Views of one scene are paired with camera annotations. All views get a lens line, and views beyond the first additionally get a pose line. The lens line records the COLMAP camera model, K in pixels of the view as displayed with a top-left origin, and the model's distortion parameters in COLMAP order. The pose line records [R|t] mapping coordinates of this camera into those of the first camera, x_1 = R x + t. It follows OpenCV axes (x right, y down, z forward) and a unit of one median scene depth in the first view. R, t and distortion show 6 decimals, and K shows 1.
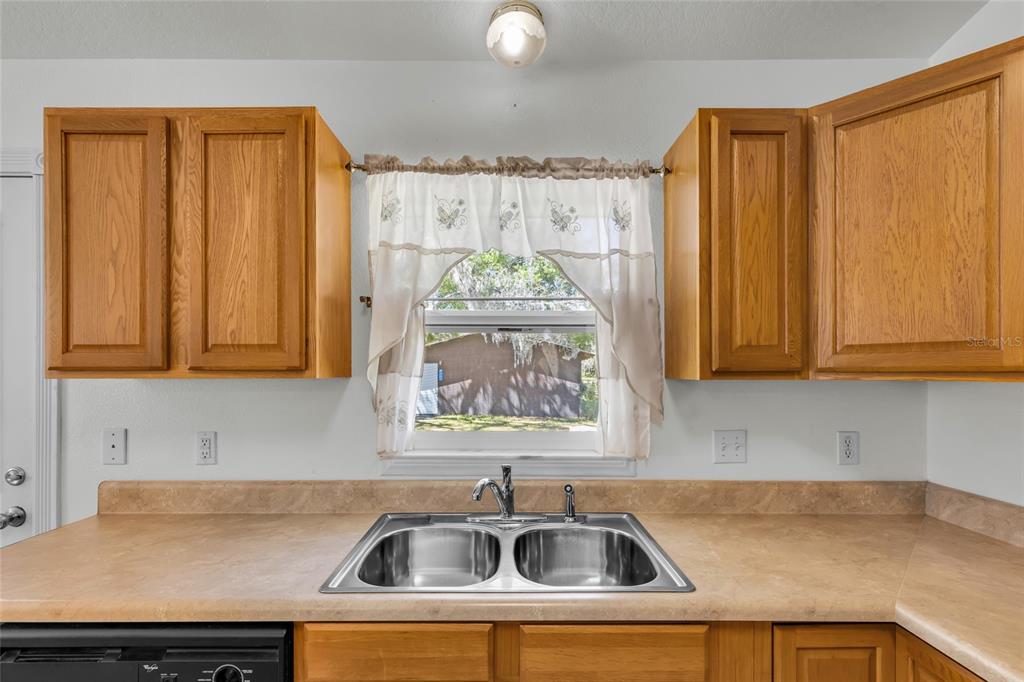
lens RADIAL K [[467.1, 0, 508.4], [0, 467.1, 365.9], [0, 0, 1]] dist [0.001981, 0.000222]
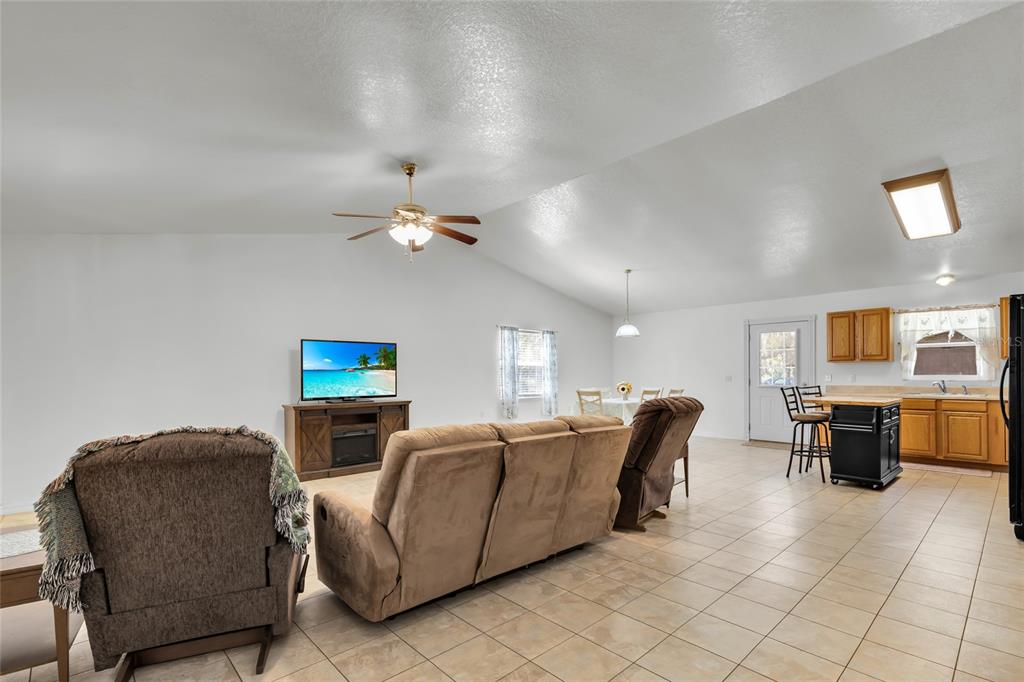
lens RADIAL K [[481.5, 0, 515.3], [0, 481.5, 376.2], [0, 0, 1]] dist [0.013858, 0.000346]
pose [[0.688805, -0.005709, -0.724925, 0.511358], [0.010030, 0.999948, 0.001655, 0.120464], [0.724878, -0.008410, 0.688826, -4.738851]]
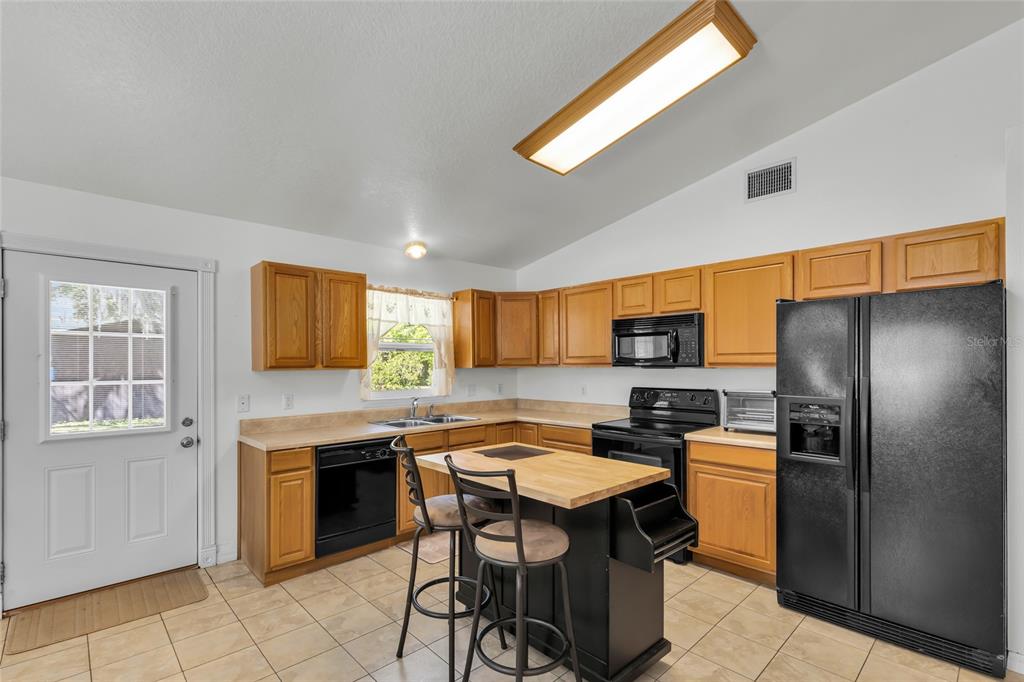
lens RADIAL K [[467.1, 0, 508.4], [0, 467.1, 365.9], [0, 0, 1]] dist [0.001981, 0.000222]
pose [[0.726346, -0.007969, 0.687283, -1.501060], [0.003183, 0.999961, 0.008231, -0.011909], [-0.687322, -0.003791, 0.726343, -1.433055]]
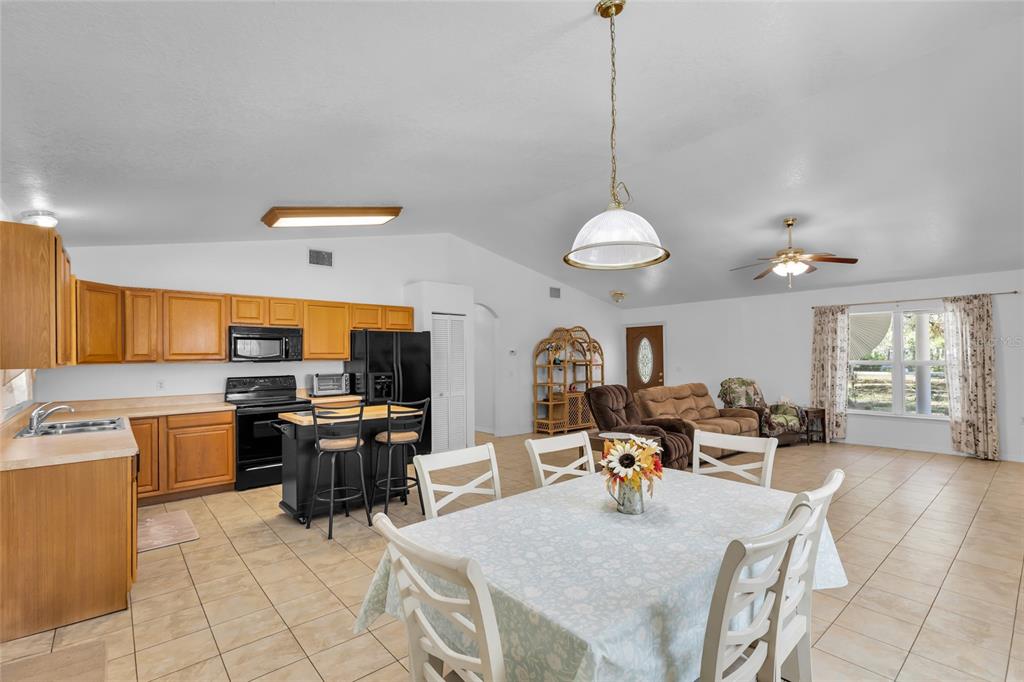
lens RADIAL K [[467.1, 0, 508.4], [0, 467.1, 365.9], [0, 0, 1]] dist [0.001981, 0.000222]
pose [[-0.654805, -0.011500, 0.755711, -3.154262], [0.005033, 0.999796, 0.019575, -0.010341], [-0.755781, 0.016621, -0.654613, 0.744416]]
